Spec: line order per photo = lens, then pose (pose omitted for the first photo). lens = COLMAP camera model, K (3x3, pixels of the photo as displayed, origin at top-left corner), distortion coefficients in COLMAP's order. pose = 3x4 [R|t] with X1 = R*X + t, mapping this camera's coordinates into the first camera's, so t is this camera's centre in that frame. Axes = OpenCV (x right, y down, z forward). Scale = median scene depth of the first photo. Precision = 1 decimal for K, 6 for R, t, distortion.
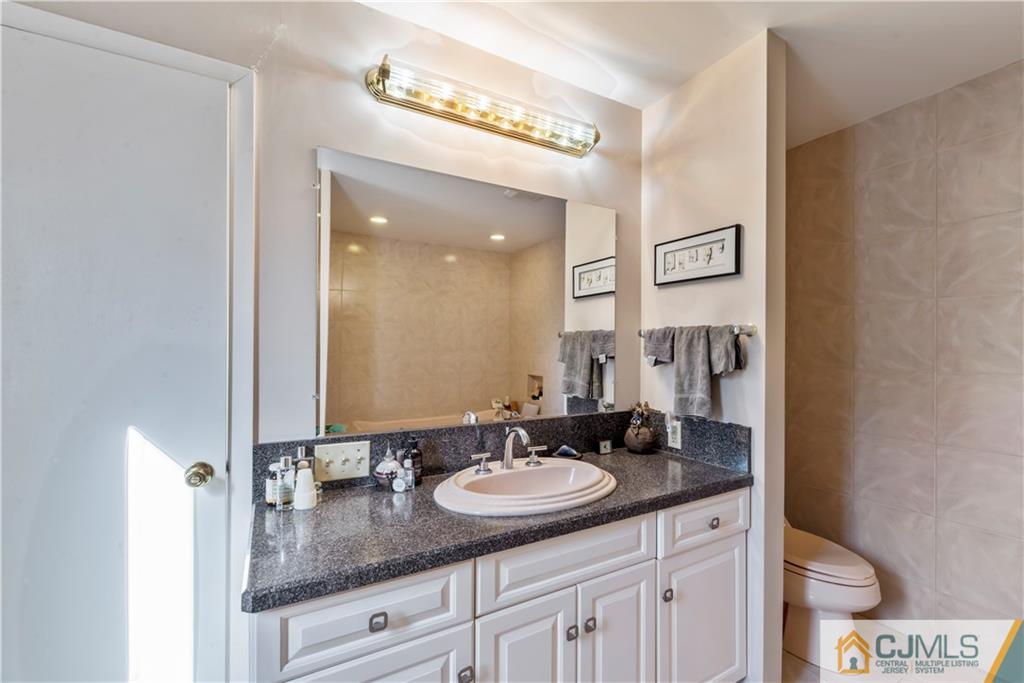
lens RADIAL K [[418.8, 0, 509.5], [0, 418.8, 347.0], [0, 0, 1]] dist [-0.001136, -0.000260]
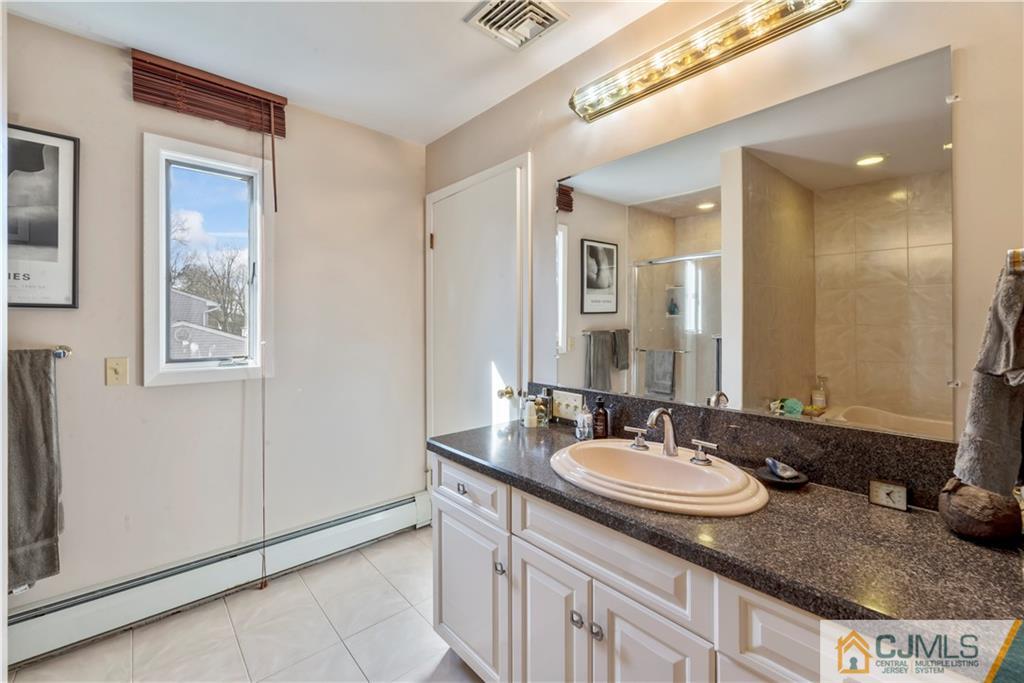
lens RADIAL K [[386.5, 0, 514.0], [0, 386.5, 316.3], [0, 0, 1]] dist [0.000550, 0.000043]
pose [[0.270282, -0.023532, -0.962494, 0.795052], [0.013871, 0.999693, -0.020546, 0.007522], [0.962681, -0.007798, 0.270525, 0.513471]]
